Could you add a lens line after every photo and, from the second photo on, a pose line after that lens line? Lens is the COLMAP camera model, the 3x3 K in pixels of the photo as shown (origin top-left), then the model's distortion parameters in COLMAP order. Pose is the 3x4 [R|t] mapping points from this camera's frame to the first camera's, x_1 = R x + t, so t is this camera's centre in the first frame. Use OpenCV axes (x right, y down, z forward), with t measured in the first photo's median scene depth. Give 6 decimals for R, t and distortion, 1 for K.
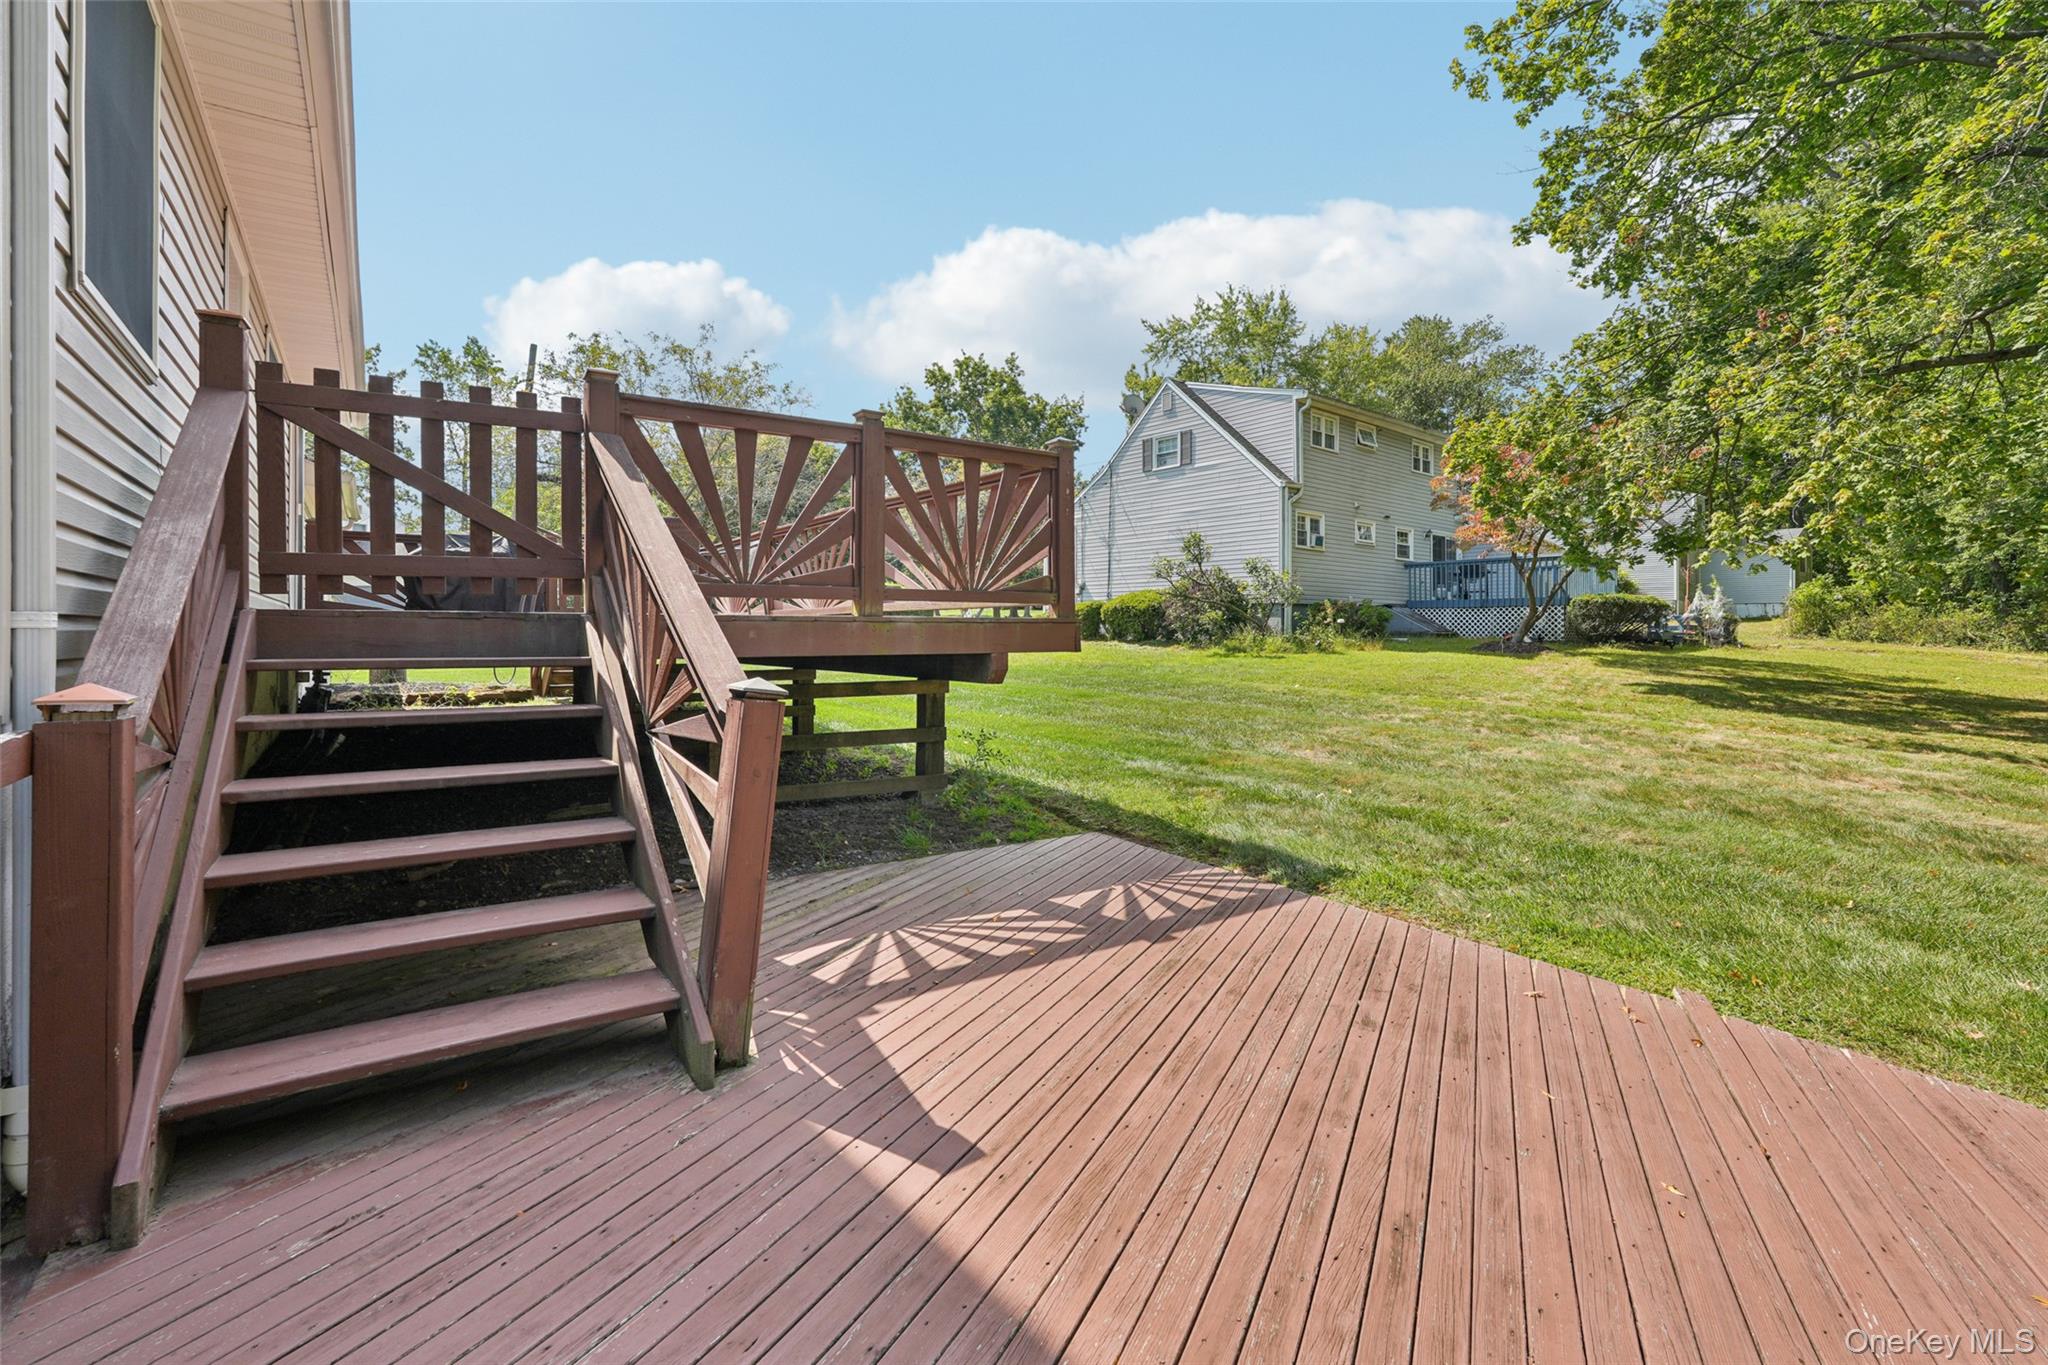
lens RADIAL K [[929.2, 0, 1027.7], [0, 929.2, 635.8], [0, 0, 1]] dist [-0.013745, 0.000654]
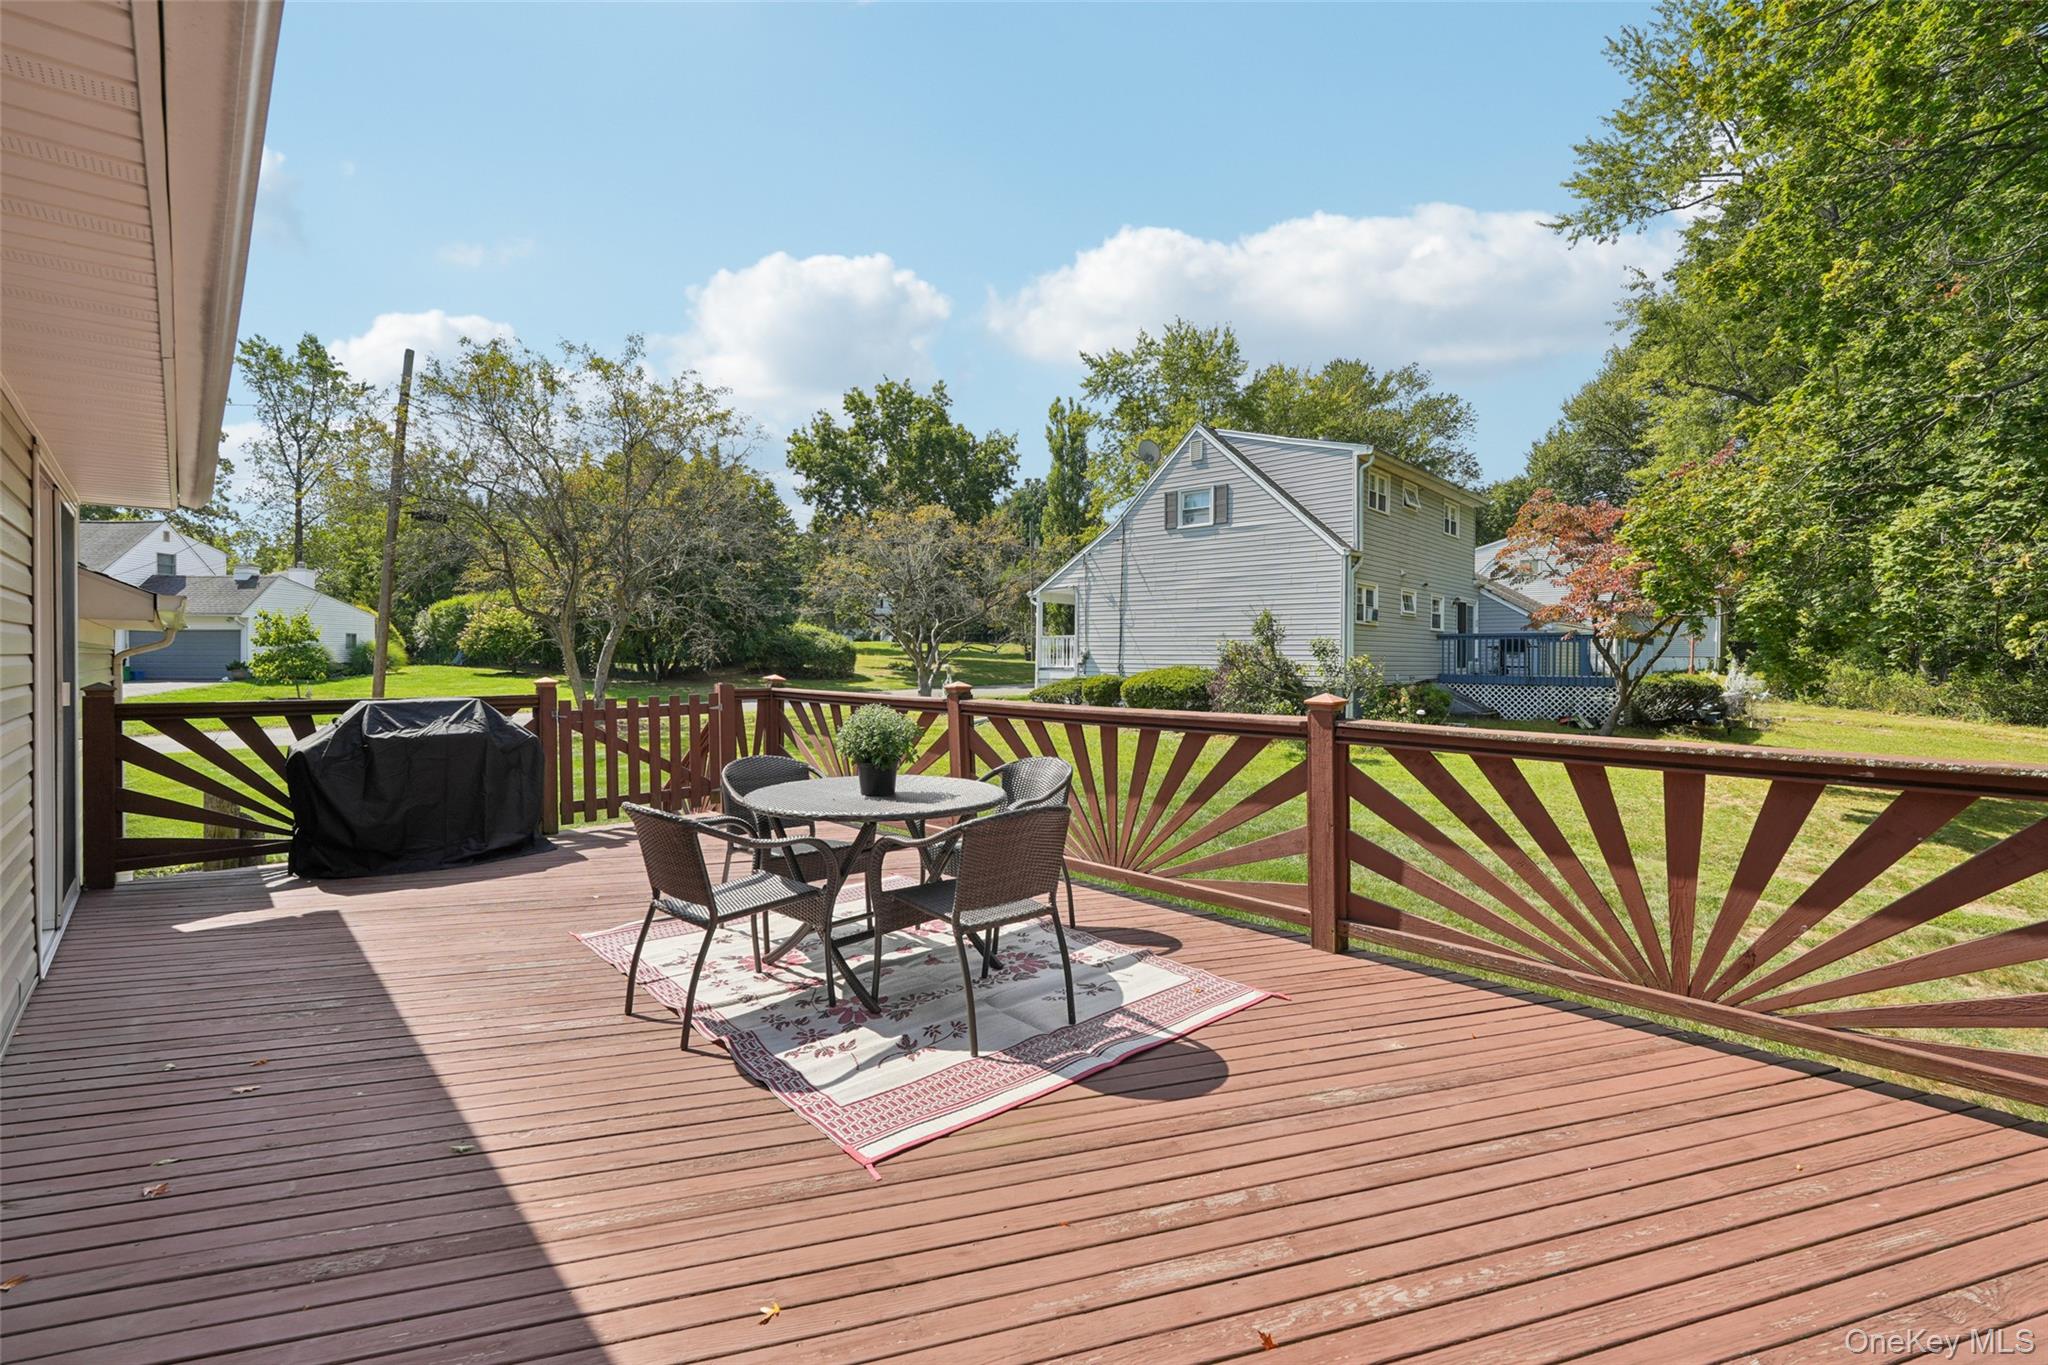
lens RADIAL K [[905.4, 0, 1030.5], [0, 905.4, 674.9], [0, 0, 1]] dist [-0.009079, -0.000078]
pose [[0.990511, -0.001068, 0.137429, -0.121434], [-0.001600, 0.999812, 0.019299, -0.055881], [-0.137424, -0.019335, 0.990324, 0.168568]]
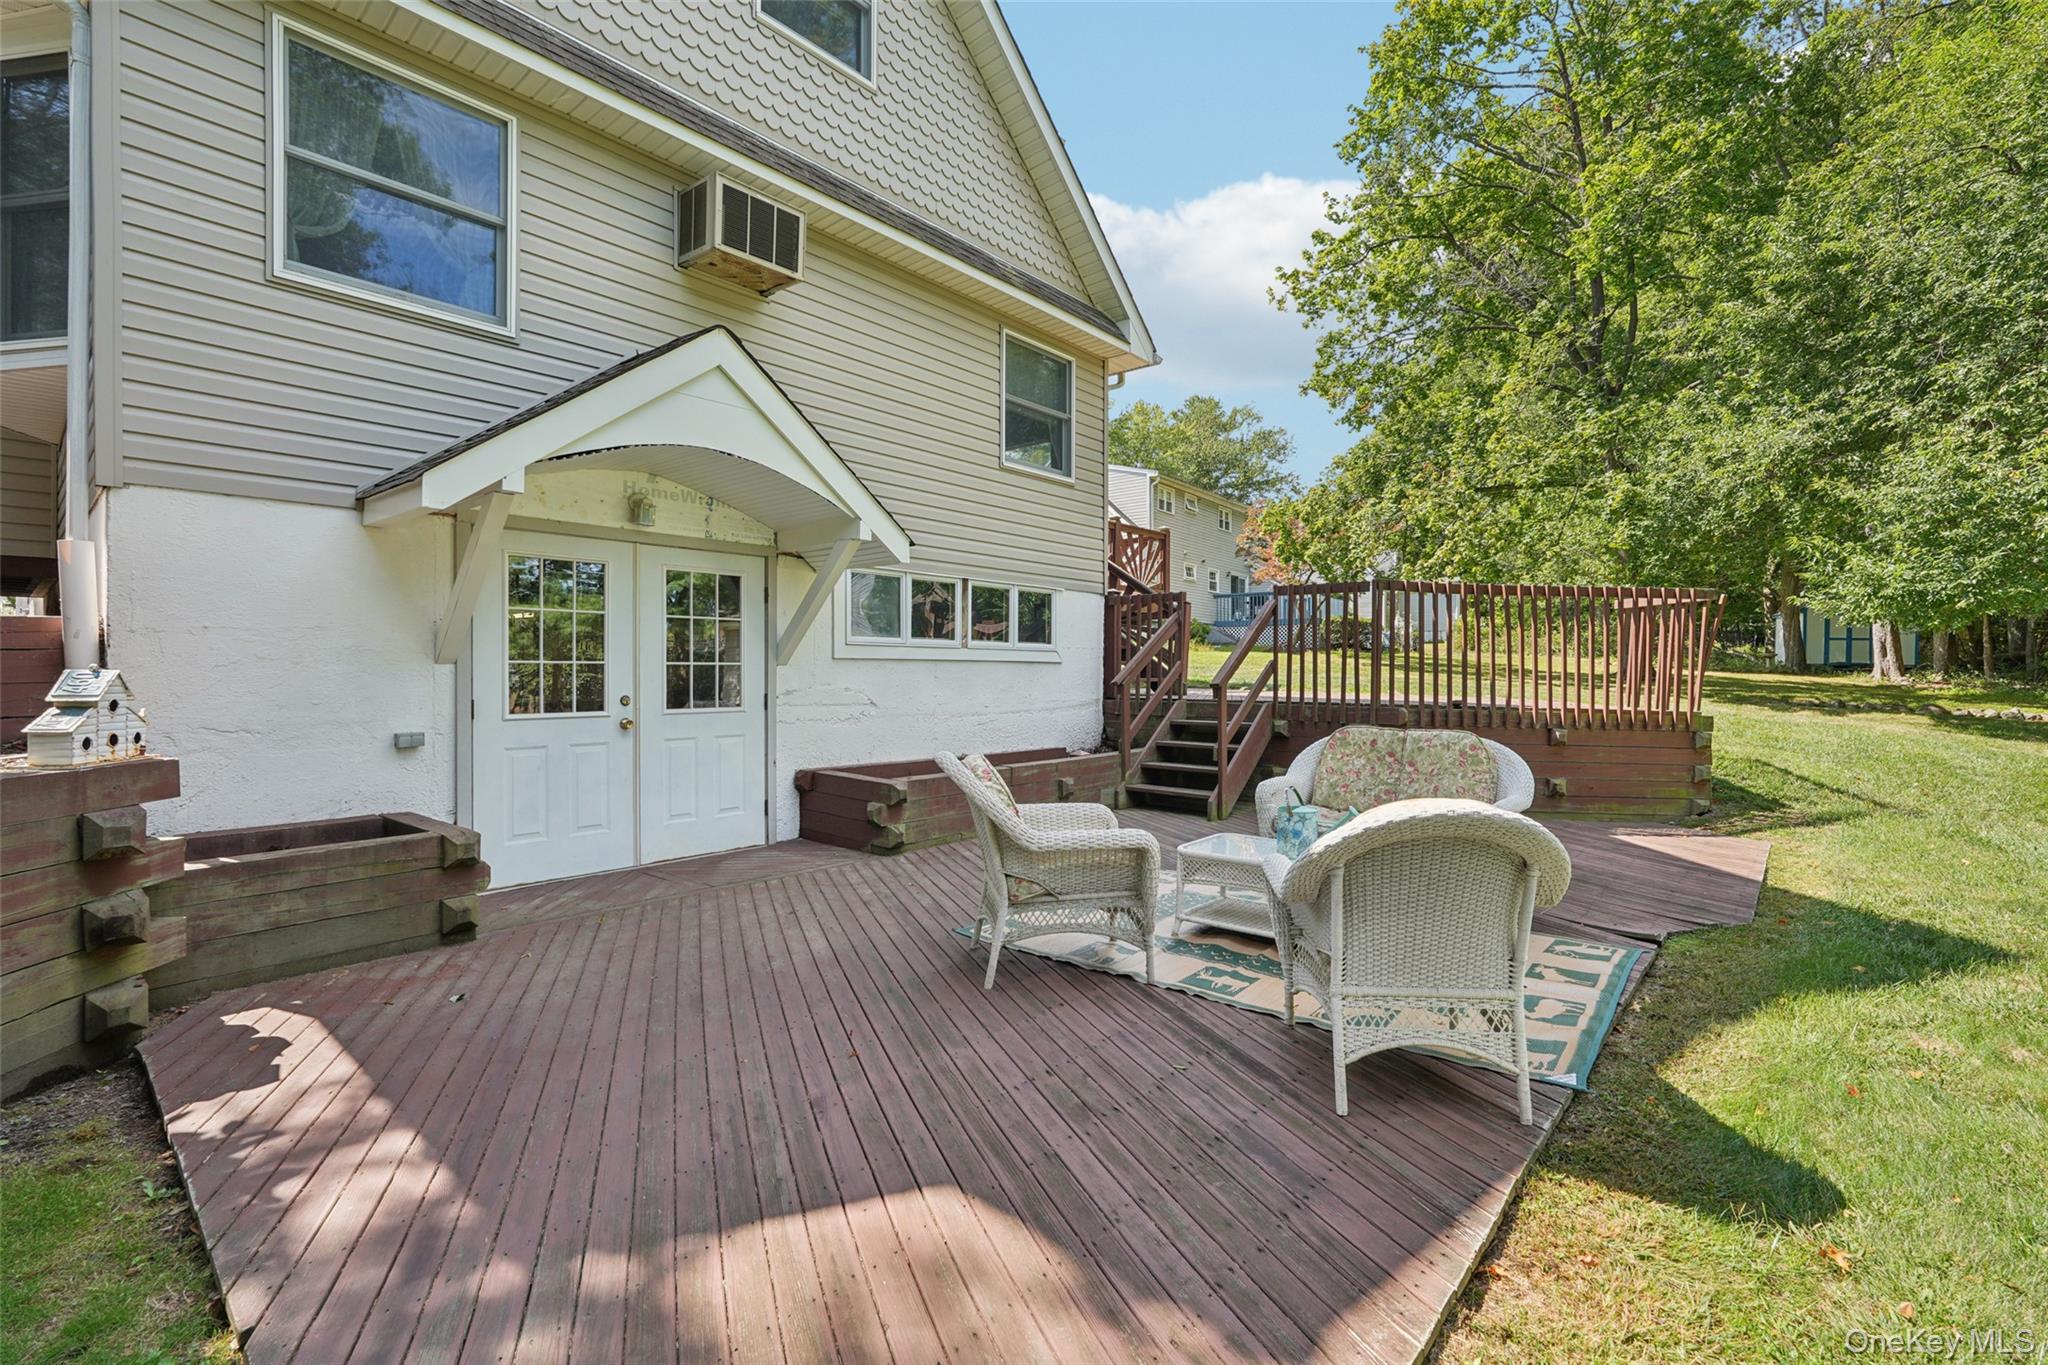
lens RADIAL K [[905.4, 0, 1030.5], [0, 905.4, 674.9], [0, 0, 1]] dist [-0.009079, -0.000078]
pose [[0.971385, -0.003201, 0.237488, -0.195186], [0.001805, 0.999980, 0.006097, 0.035961], [-0.237503, -0.005494, 0.971371, -0.274472]]
